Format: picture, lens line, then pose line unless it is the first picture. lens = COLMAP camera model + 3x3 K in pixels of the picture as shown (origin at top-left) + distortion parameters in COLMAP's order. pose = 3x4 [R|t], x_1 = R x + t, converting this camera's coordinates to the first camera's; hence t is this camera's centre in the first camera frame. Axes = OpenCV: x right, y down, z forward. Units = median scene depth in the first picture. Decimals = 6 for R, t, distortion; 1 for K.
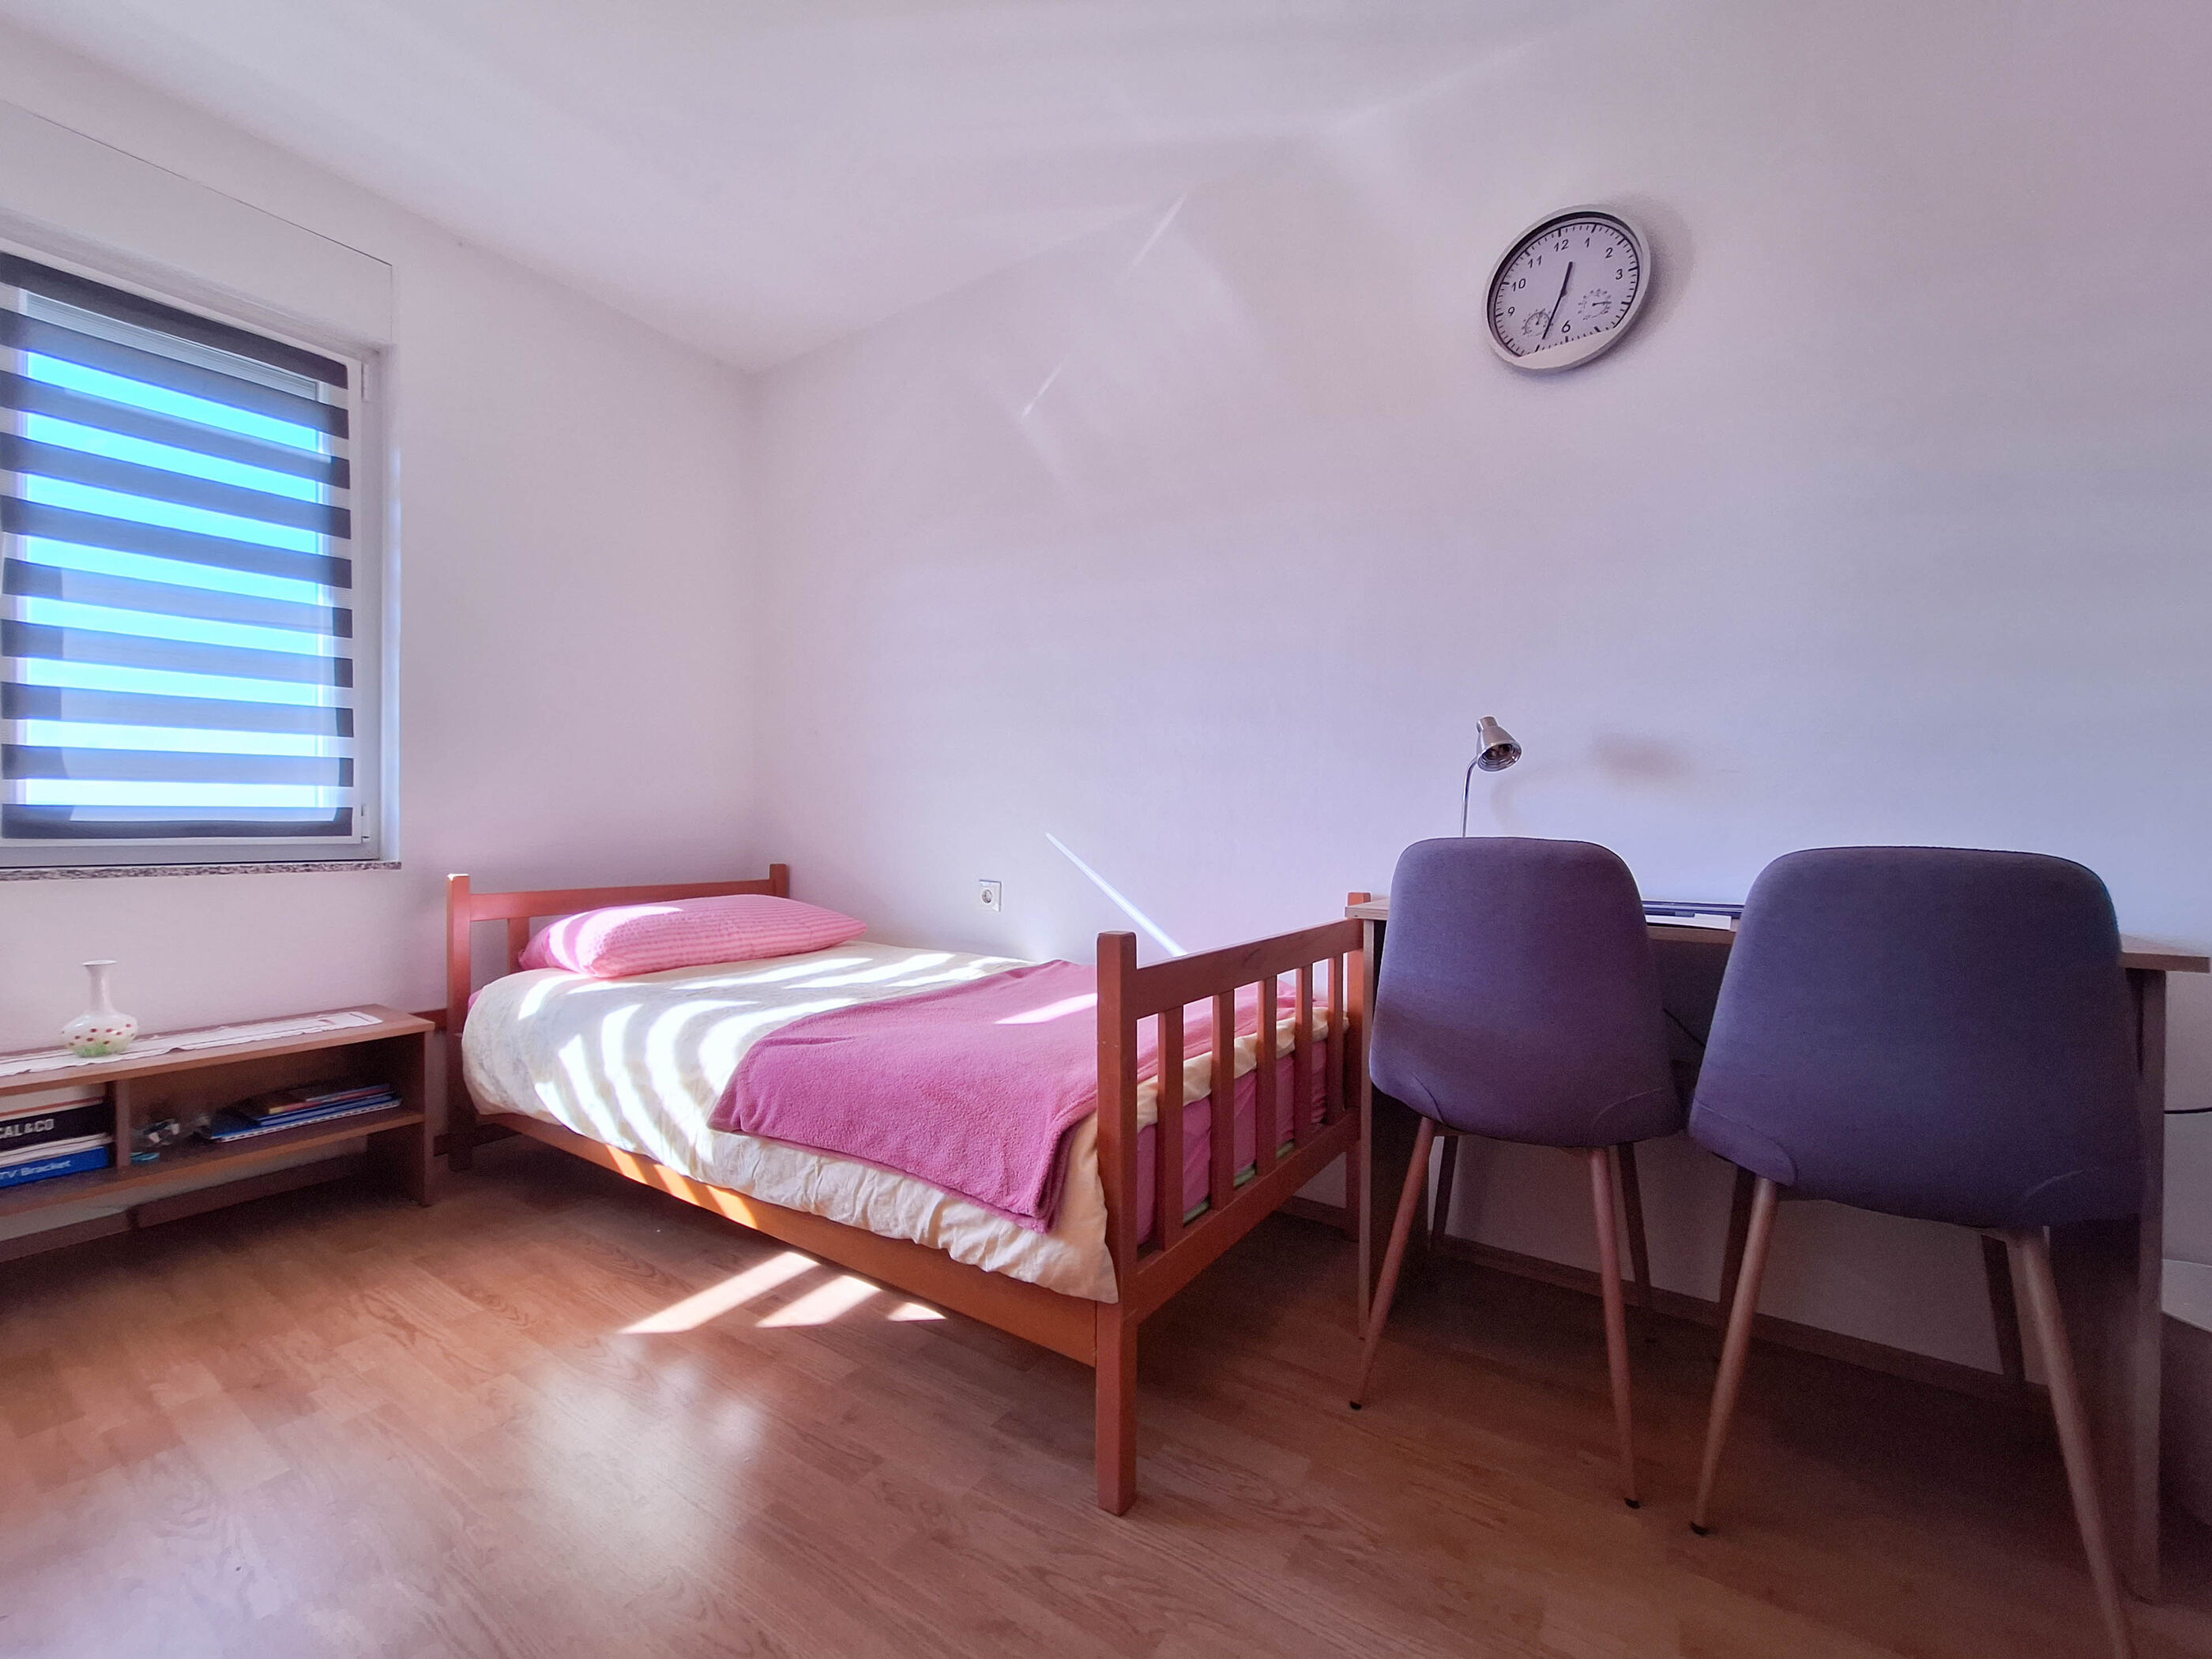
lens RADIAL K [[903.3, 0, 1147.5], [0, 903.3, 832.1], [0, 0, 1]] dist [0.000081, 0.000204]
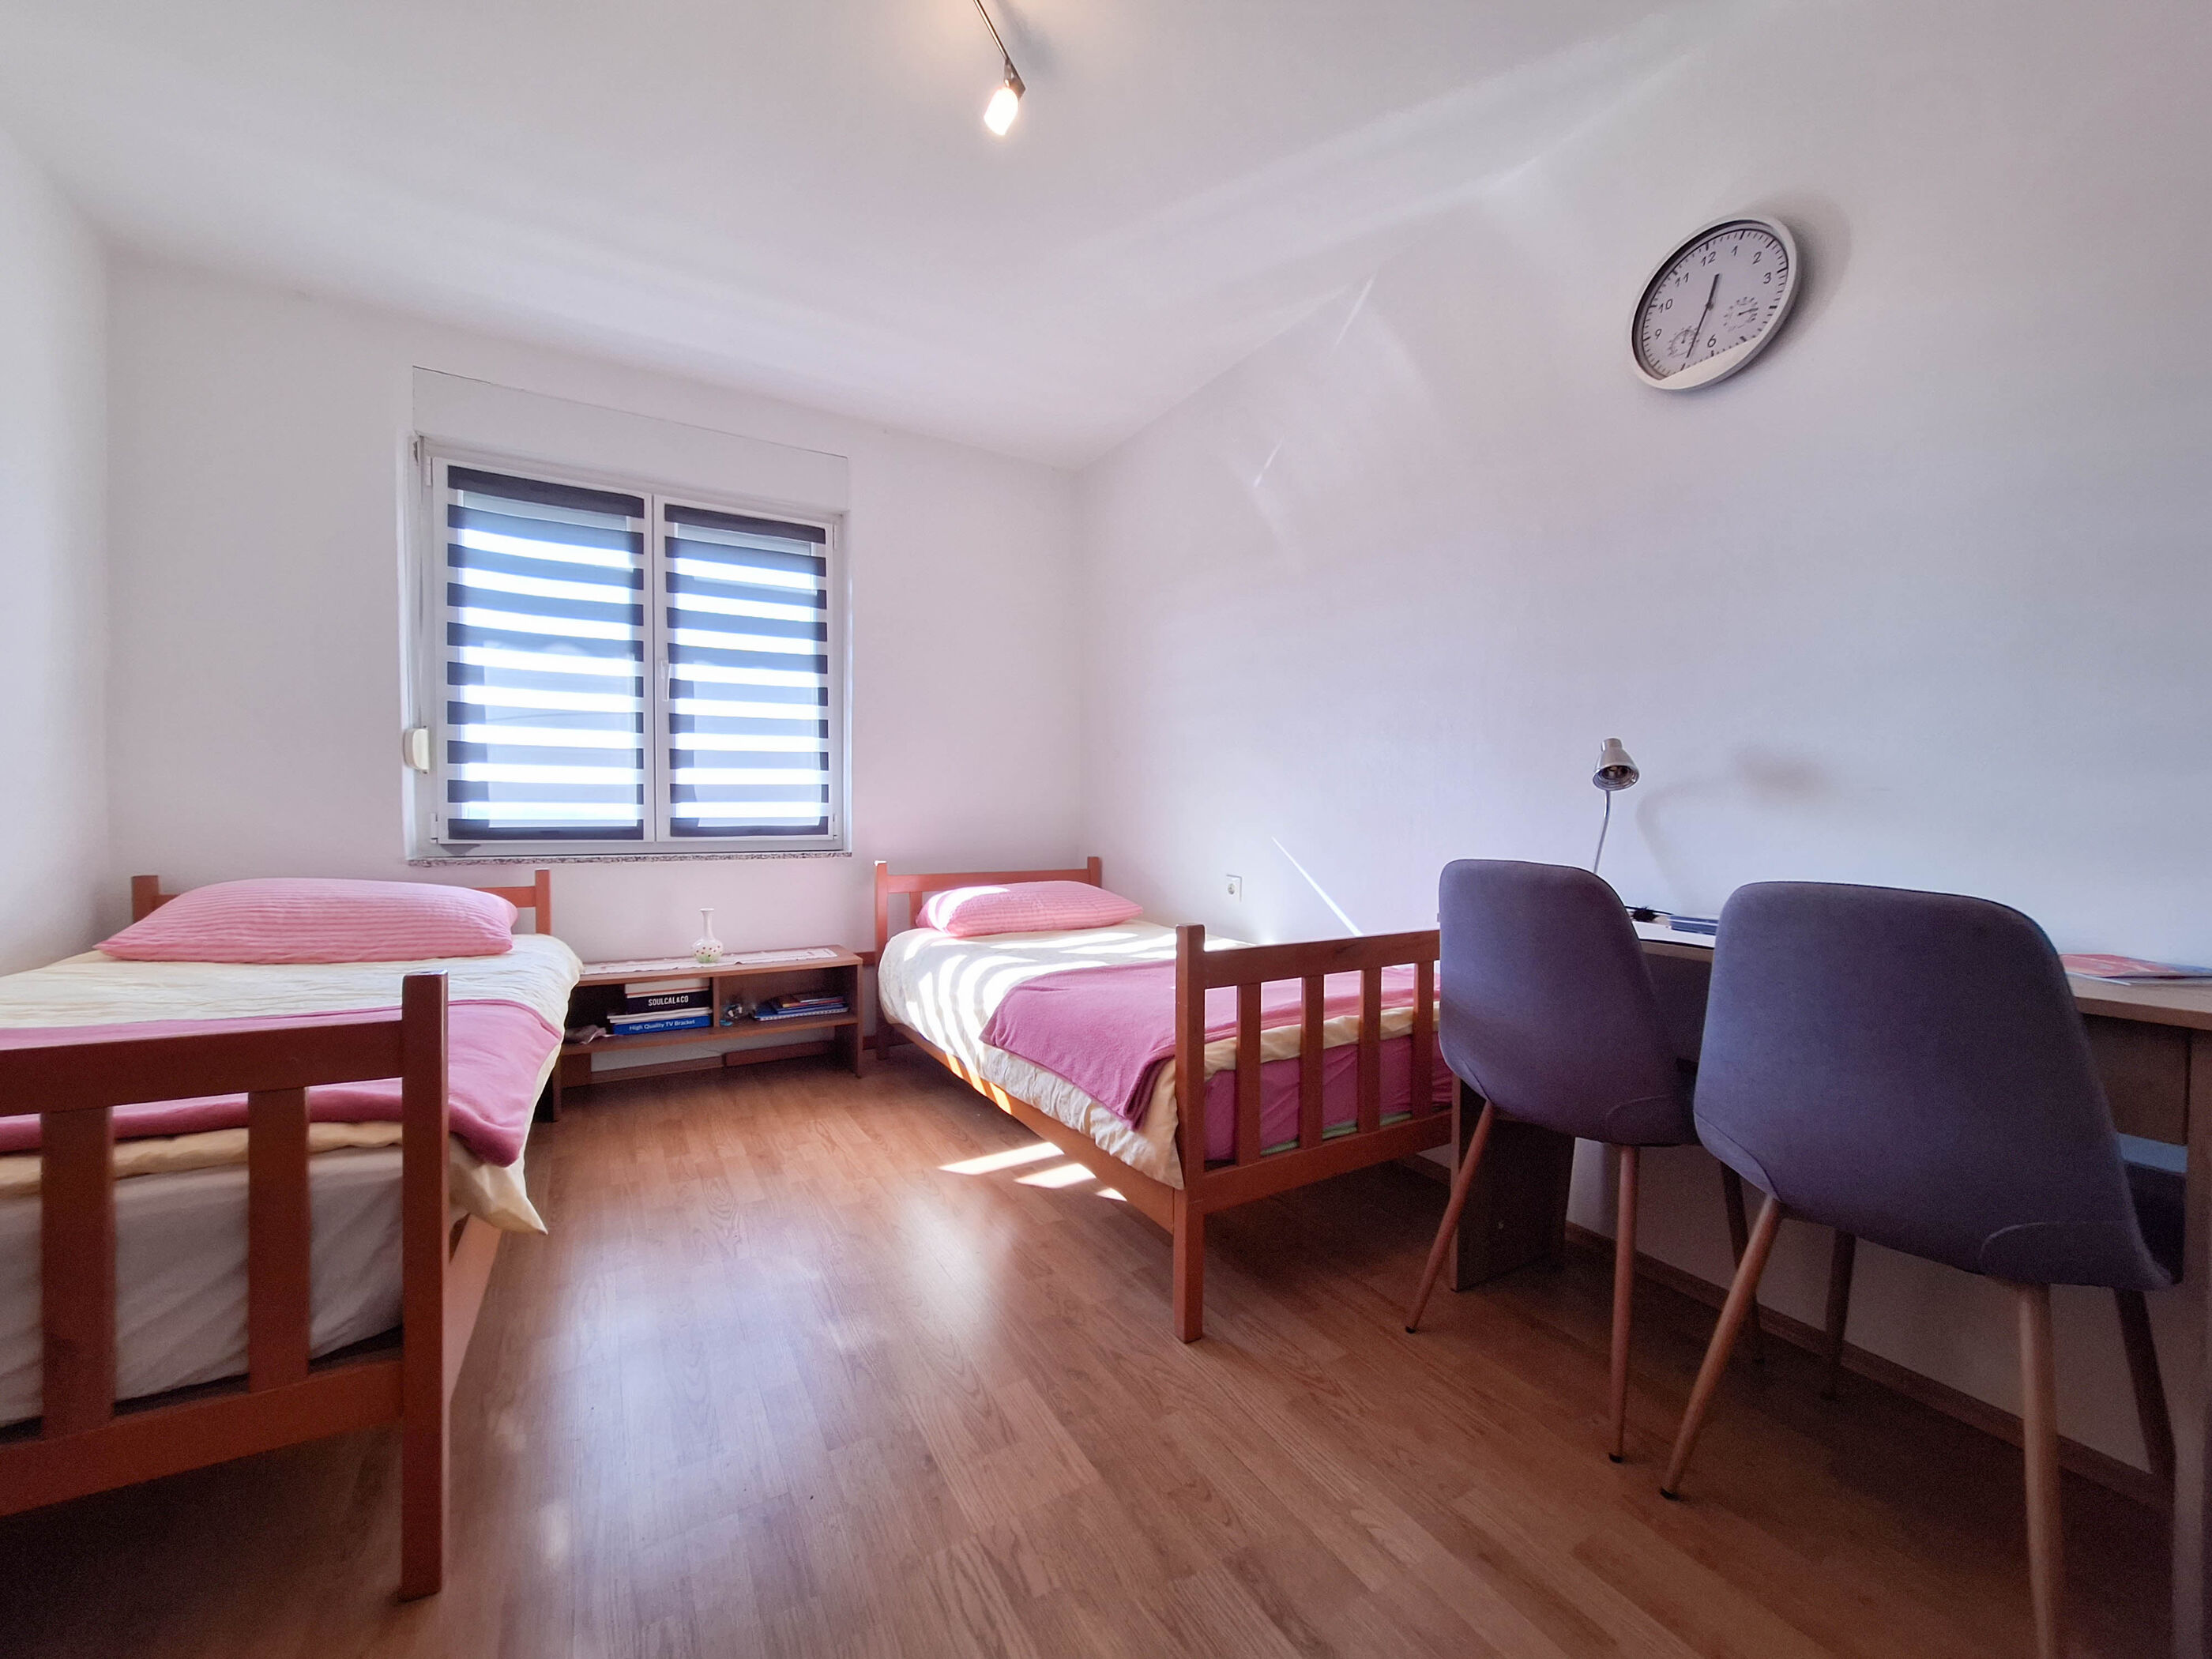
lens RADIAL K [[888.6, 0, 1119.3], [0, 888.6, 830.8], [0, 0, 1]] dist [-0.000724, 0.000313]
pose [[0.892565, 0.008157, -0.450846, 0.326569], [-0.001668, 0.999889, 0.014787, -0.034374], [0.450916, -0.012446, 0.892479, -0.171330]]
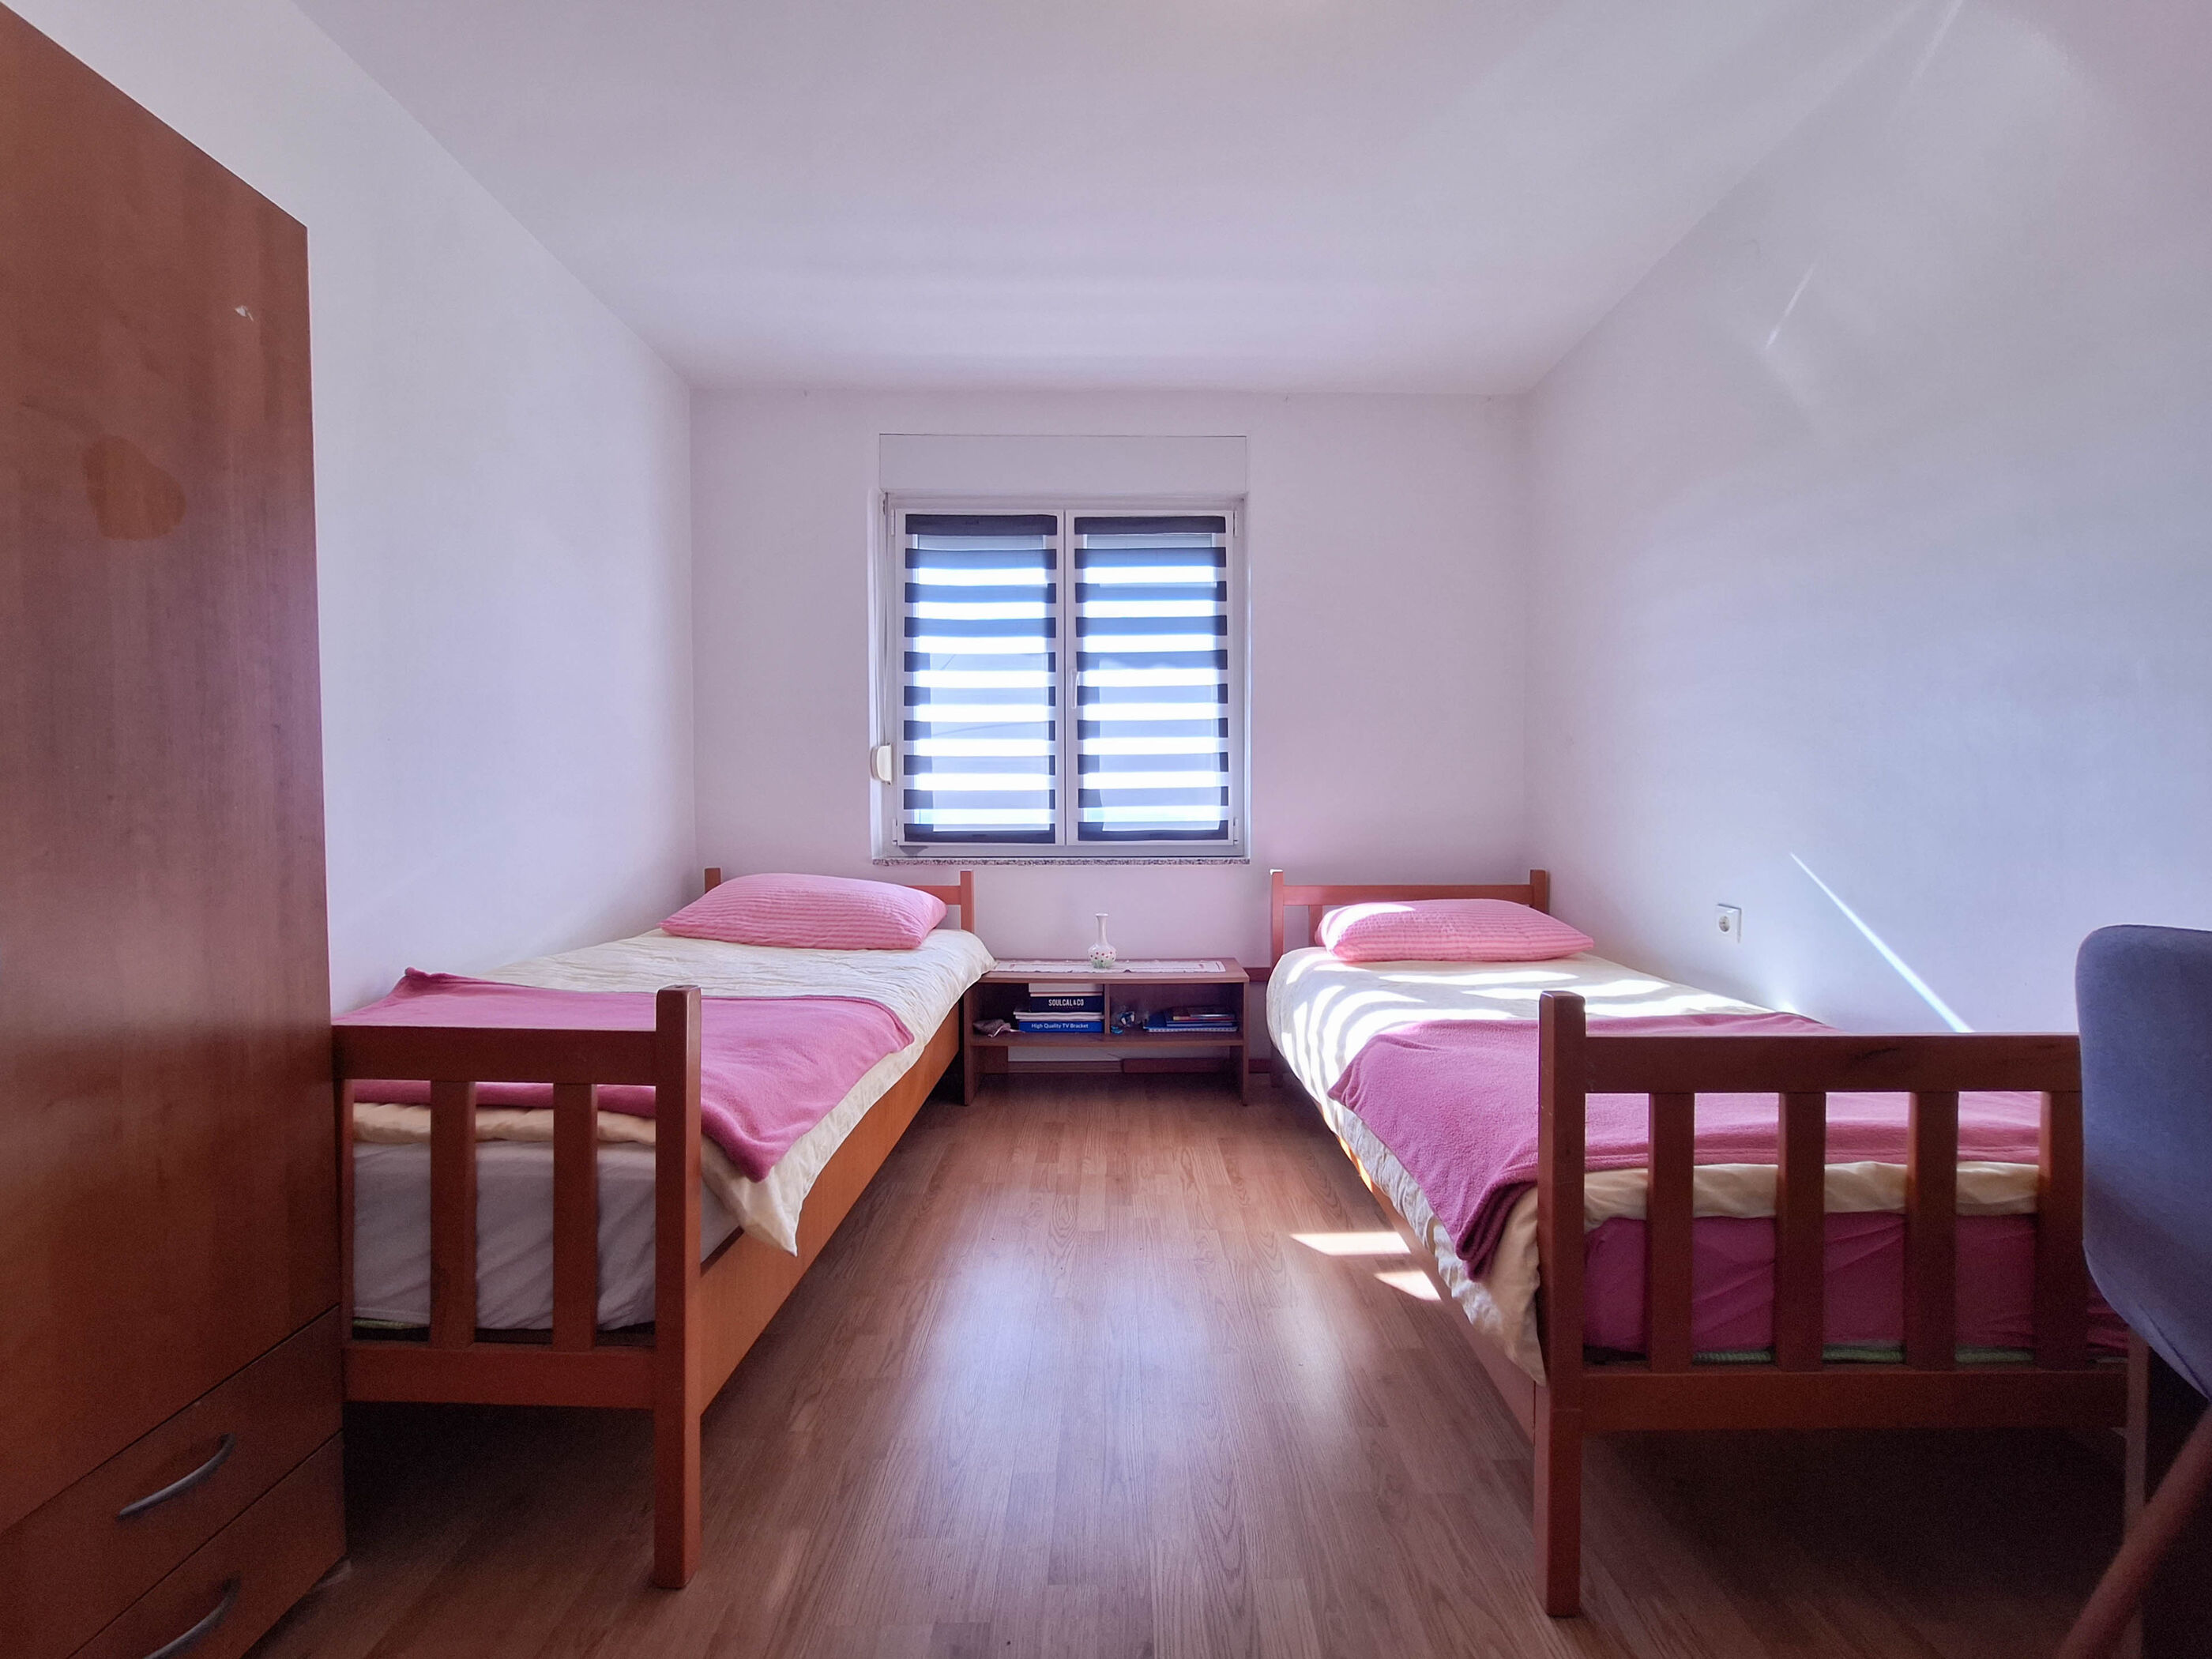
lens RADIAL K [[910.8, 0, 1123.7], [0, 910.8, 824.6], [0, 0, 1]] dist [-0.016200, 0.012021]
pose [[0.543976, 0.008512, -0.839057, 0.341215], [0.001761, 0.999935, 0.011286, -0.049149], [0.839099, -0.007617, 0.543926, 0.084027]]
